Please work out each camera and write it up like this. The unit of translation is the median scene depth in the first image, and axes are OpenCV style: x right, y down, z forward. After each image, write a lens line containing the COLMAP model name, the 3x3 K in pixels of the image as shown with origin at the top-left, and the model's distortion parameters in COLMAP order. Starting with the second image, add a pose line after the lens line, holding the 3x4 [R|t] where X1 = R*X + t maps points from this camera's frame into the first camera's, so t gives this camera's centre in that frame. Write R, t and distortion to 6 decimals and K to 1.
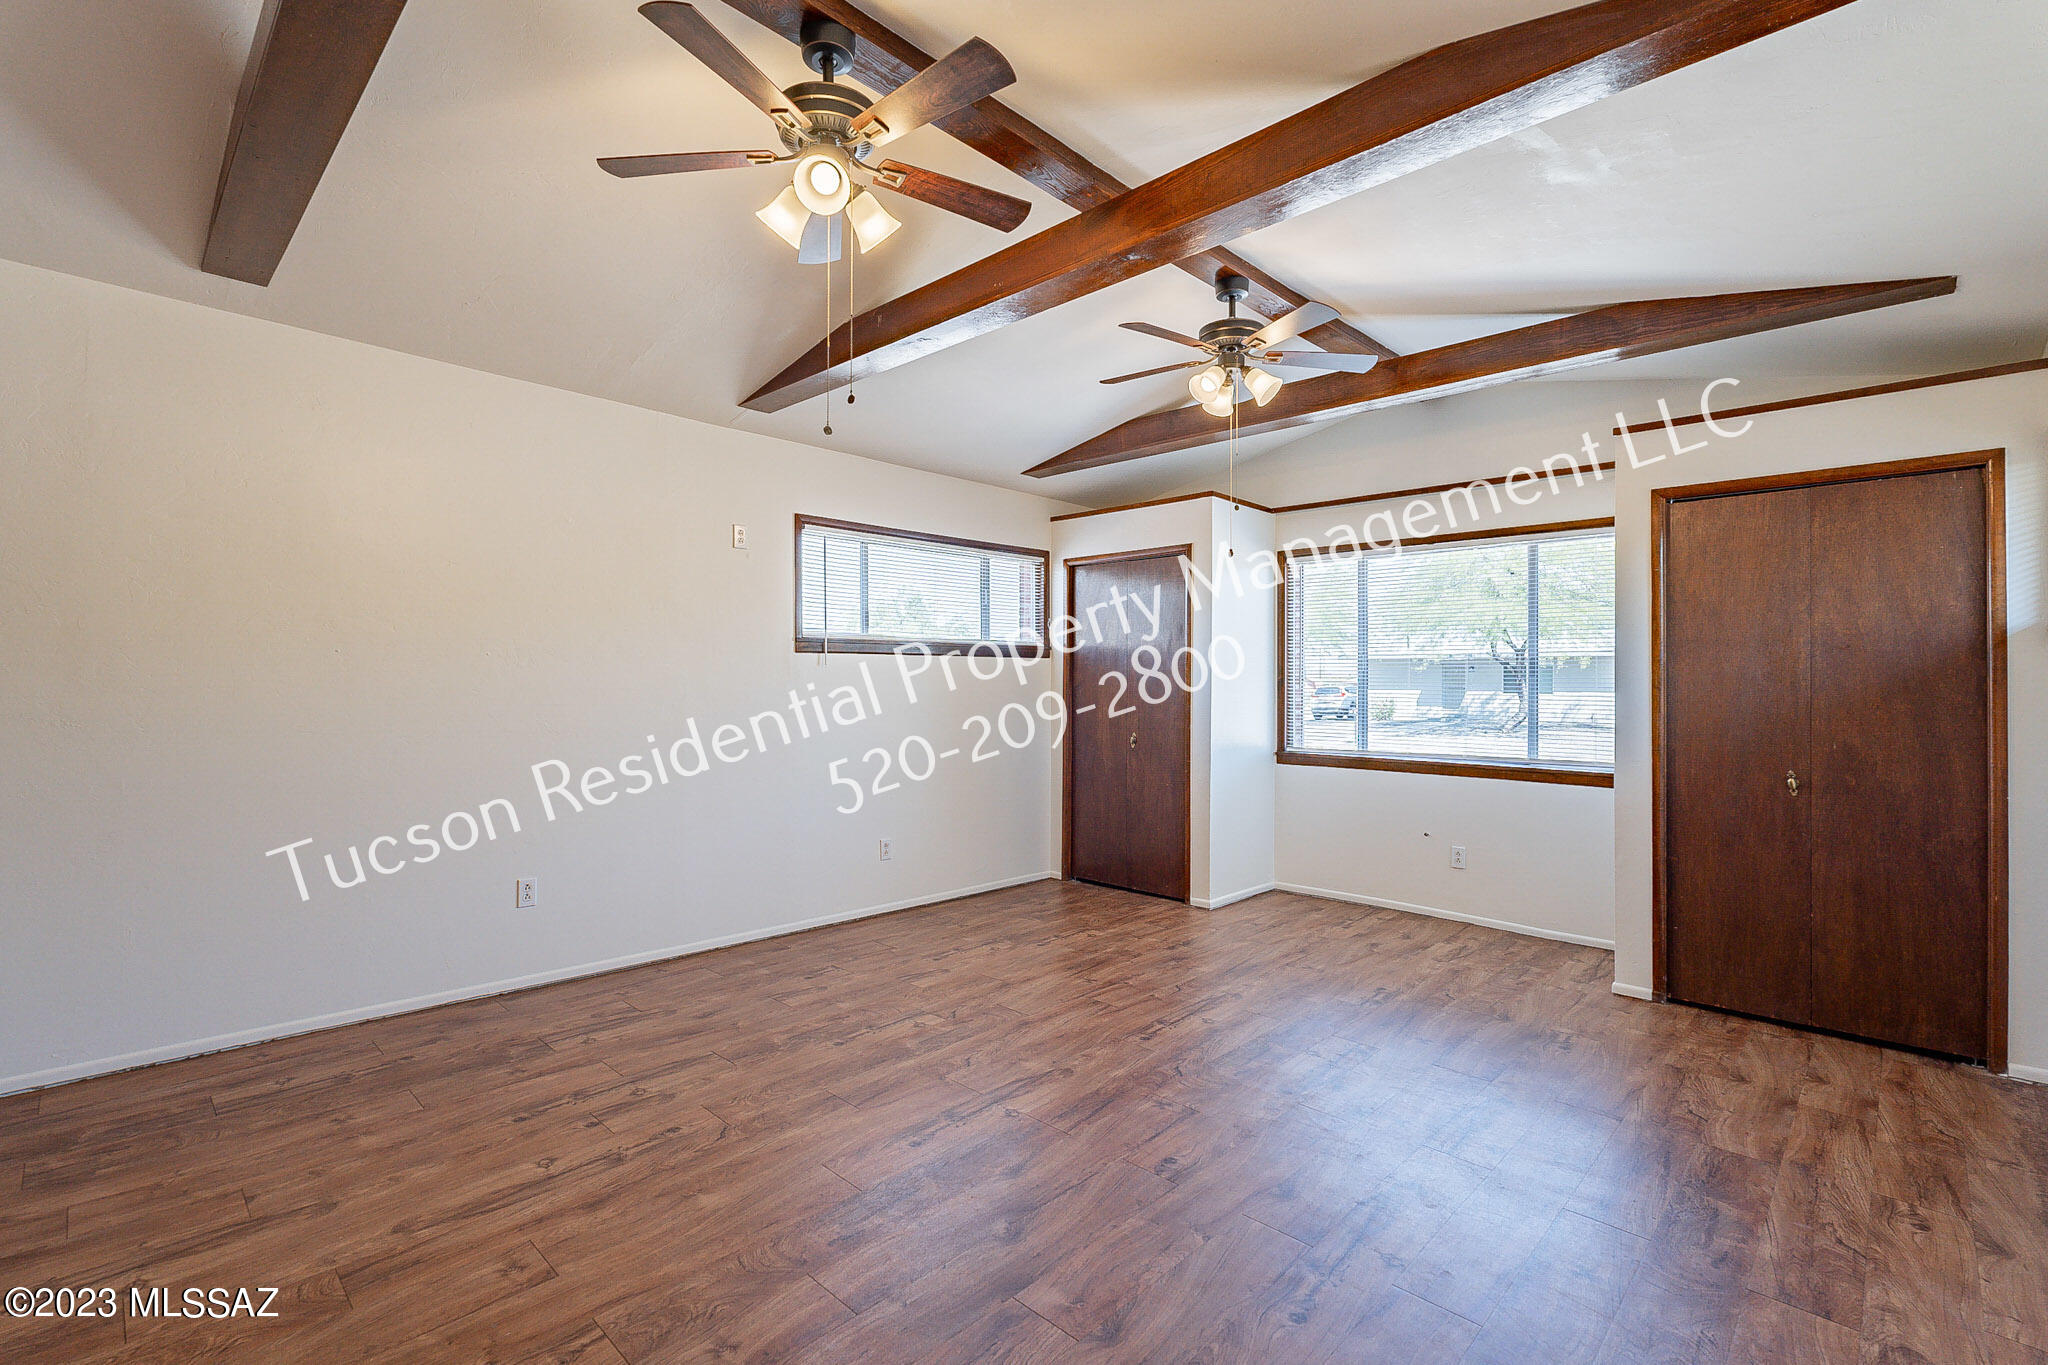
lens RADIAL K [[903.5, 0, 1017.8], [0, 903.5, 679.6], [0, 0, 1]] dist [-0.002187, 0.000891]
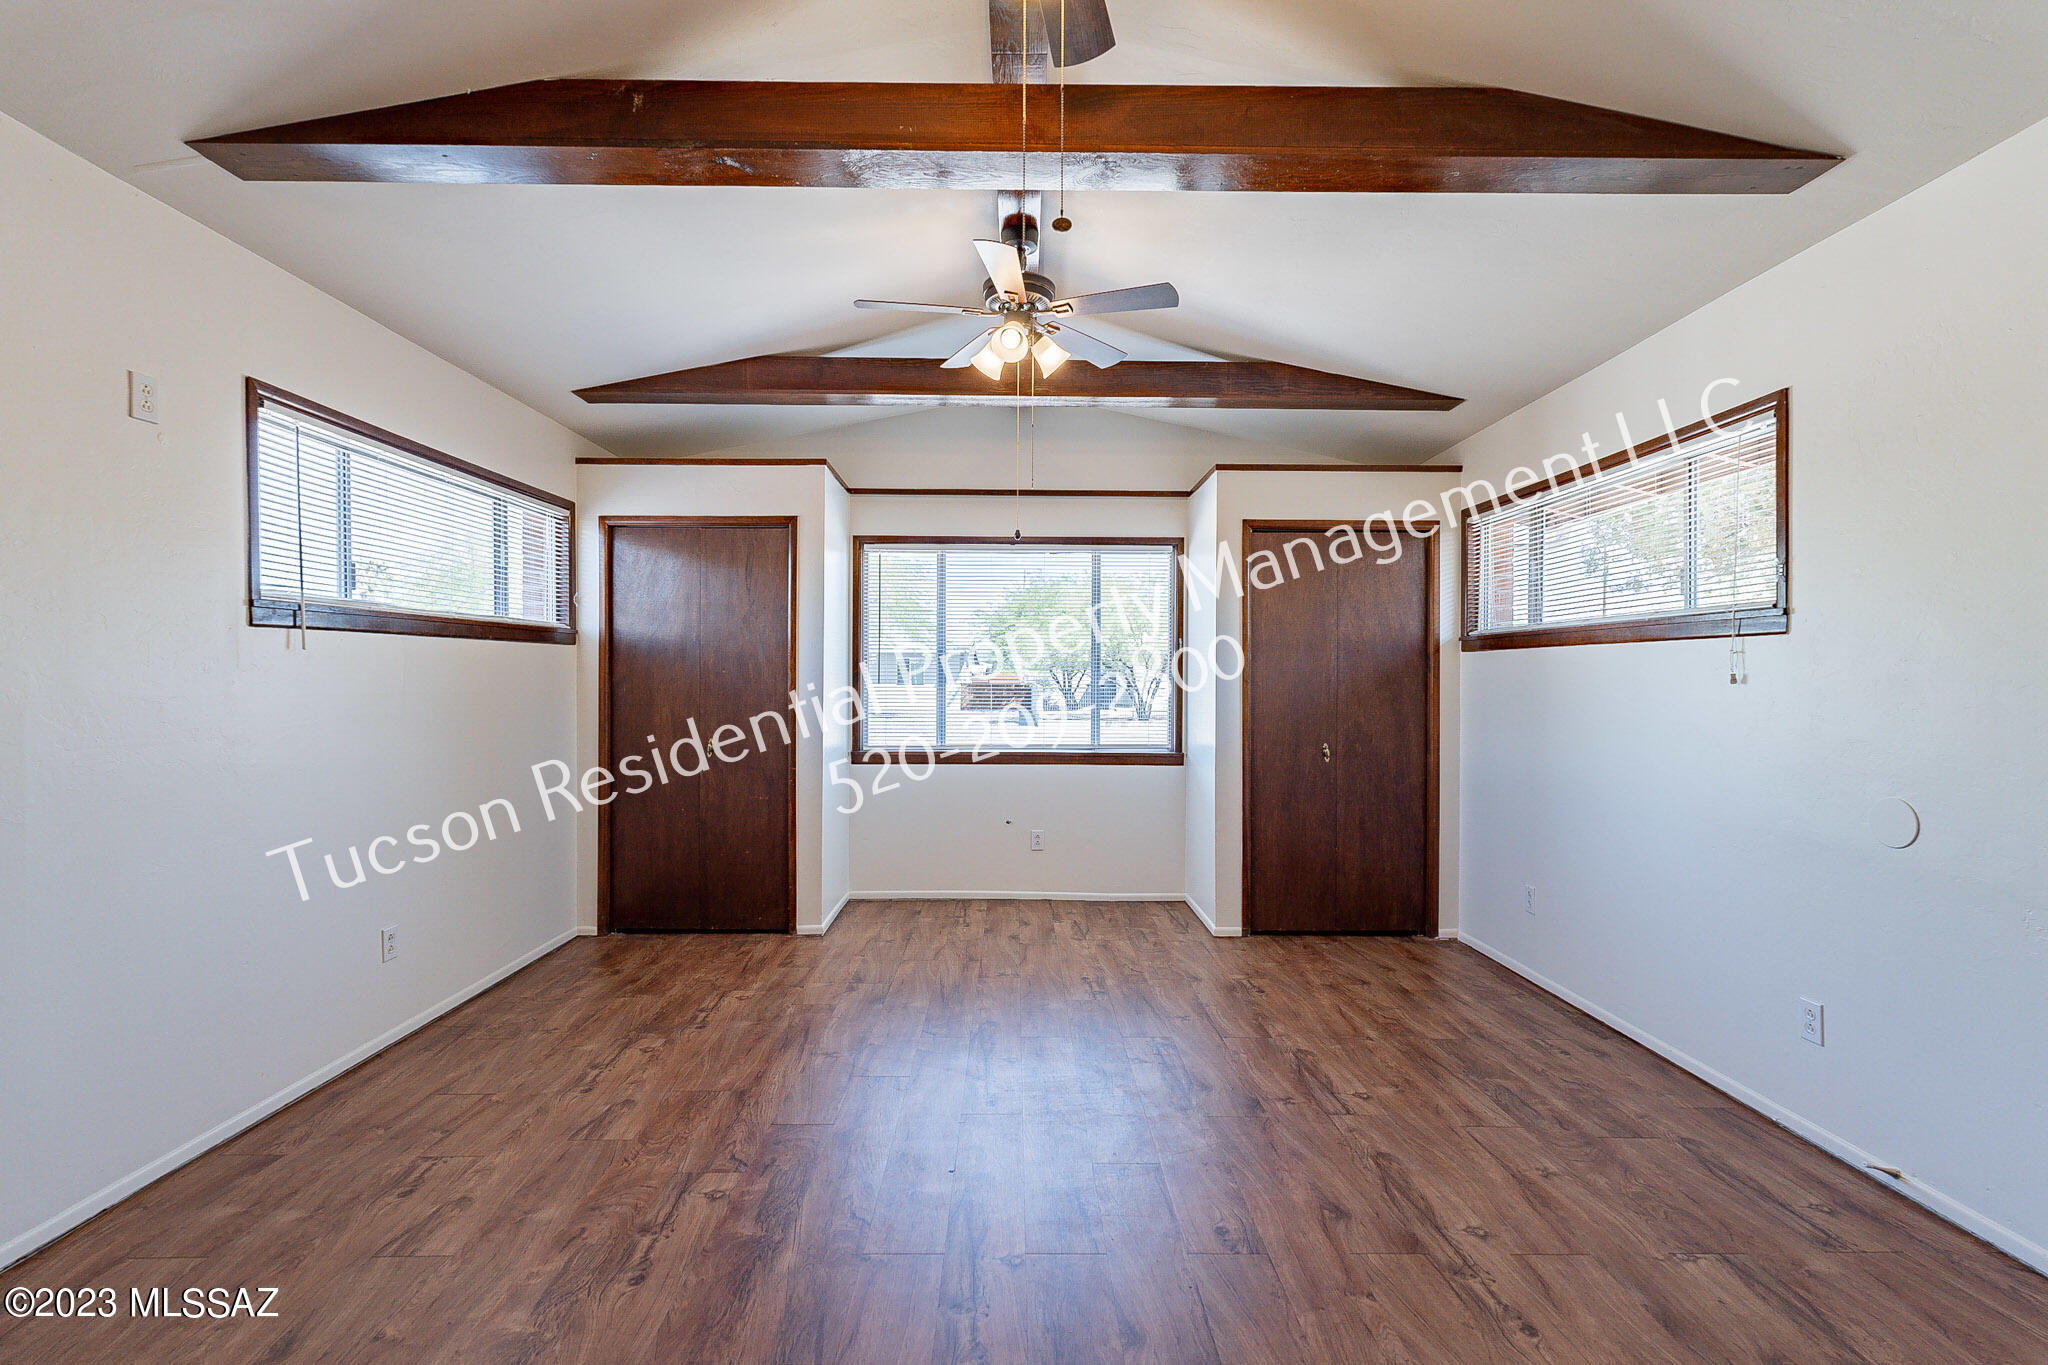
lens RADIAL K [[903.5, 0, 1010.1], [0, 903.5, 679.3], [0, 0, 1]] dist [-0.002187, 0.000891]
pose [[0.716169, -0.004069, 0.697915, -0.371368], [-0.001404, 0.999973, 0.007271, -0.001946], [-0.697926, -0.006187, 0.716143, 0.336315]]
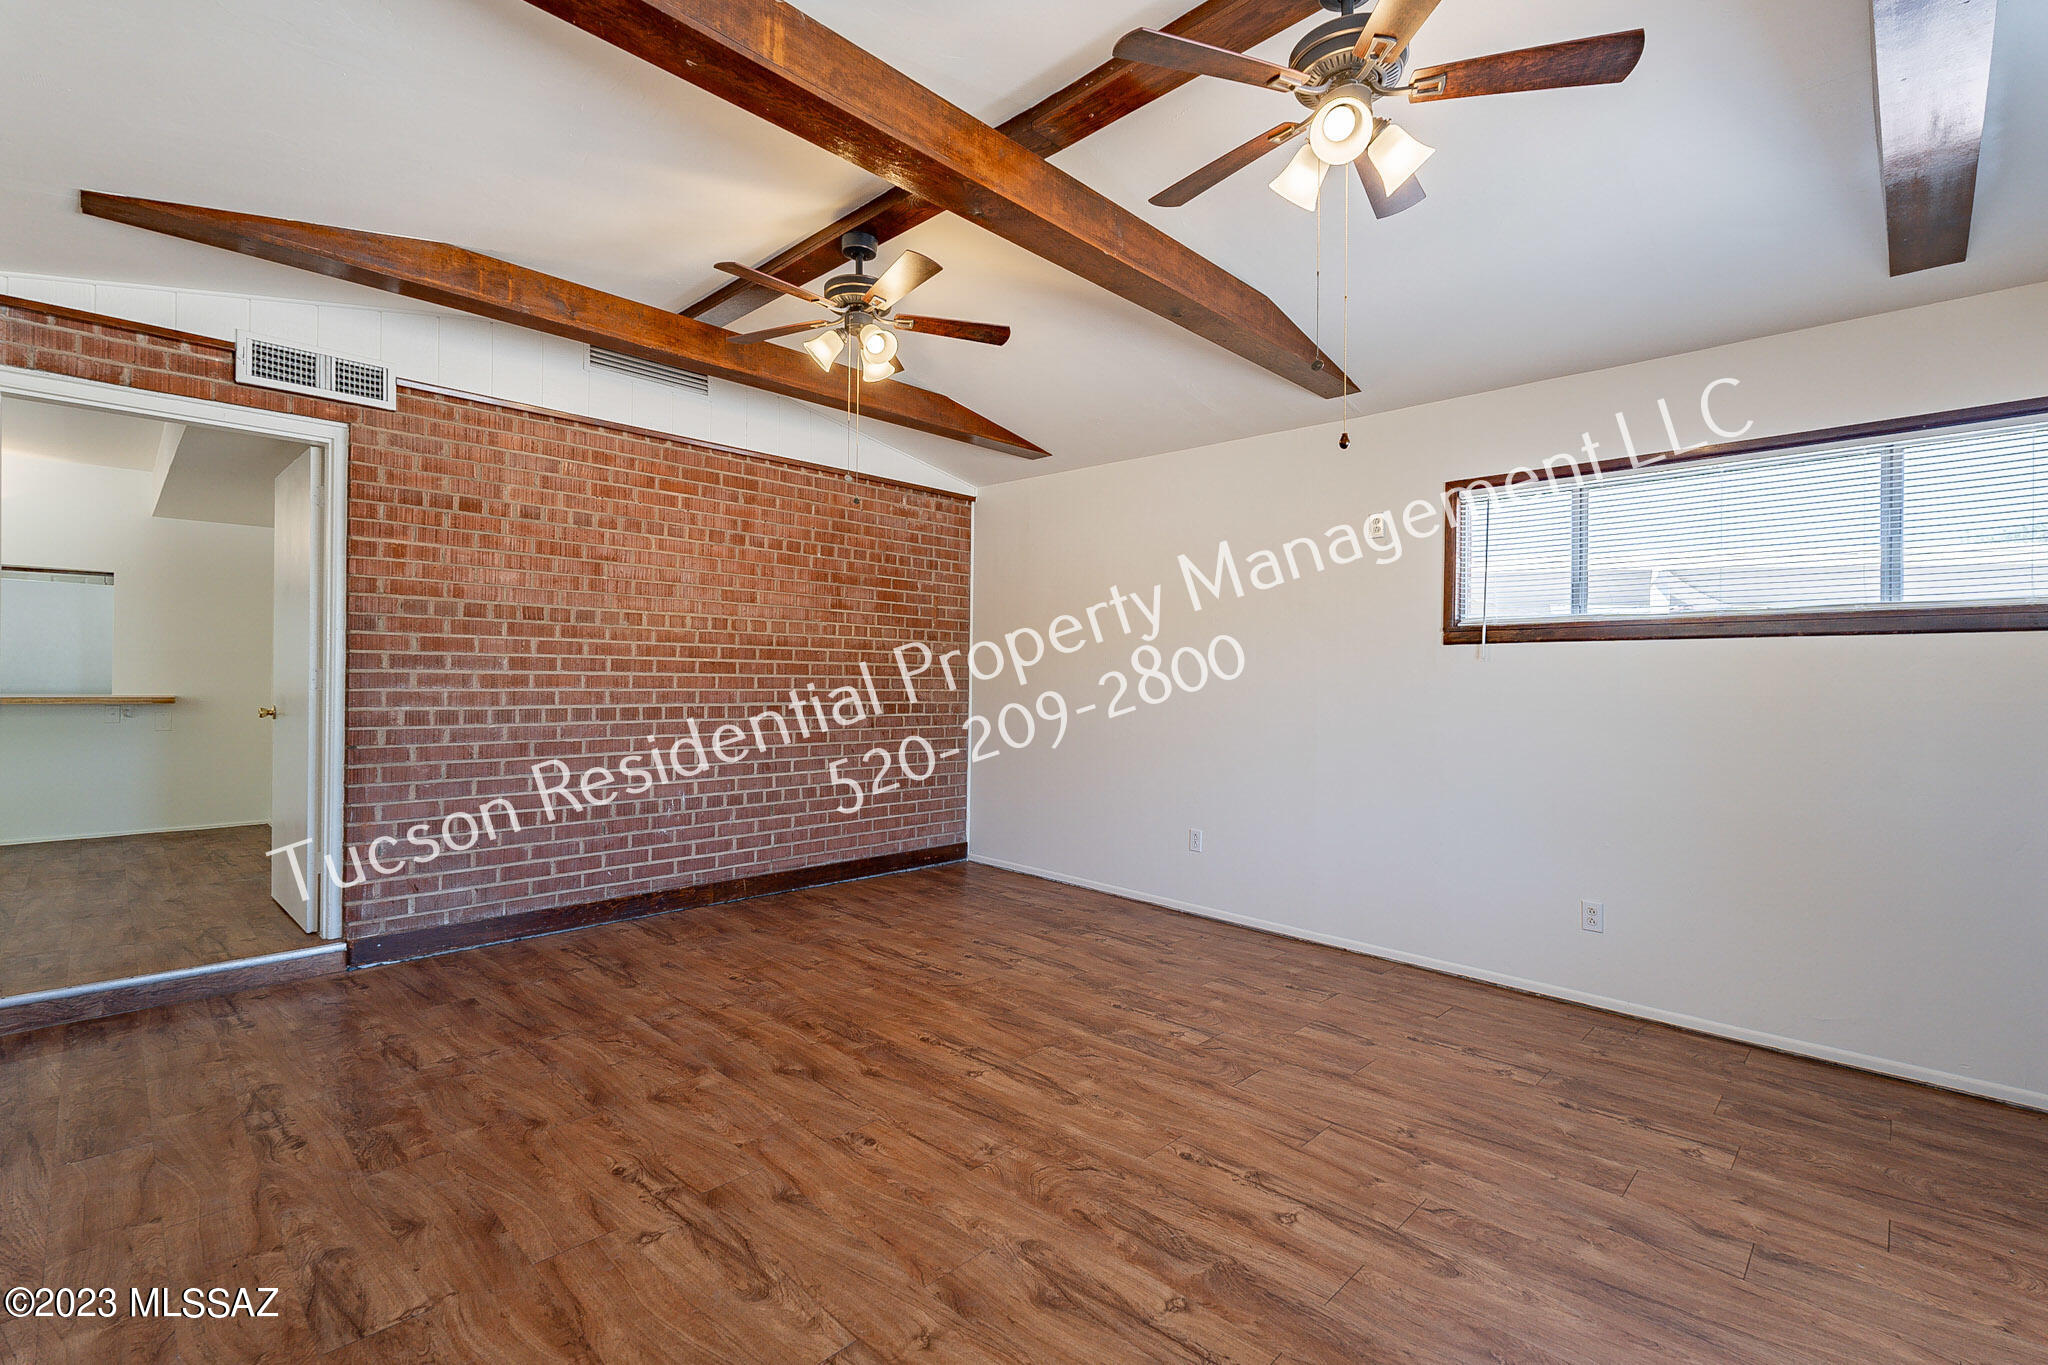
lens RADIAL K [[903.5, 0, 1028.3], [0, 903.5, 683.9], [0, 0, 1]] dist [-0.002187, 0.000891]
pose [[0.008625, -0.002932, -0.999959, 0.750818], [-0.010019, 0.999945, -0.003018, 0.017183], [0.999913, 0.010045, 0.008595, 0.745026]]
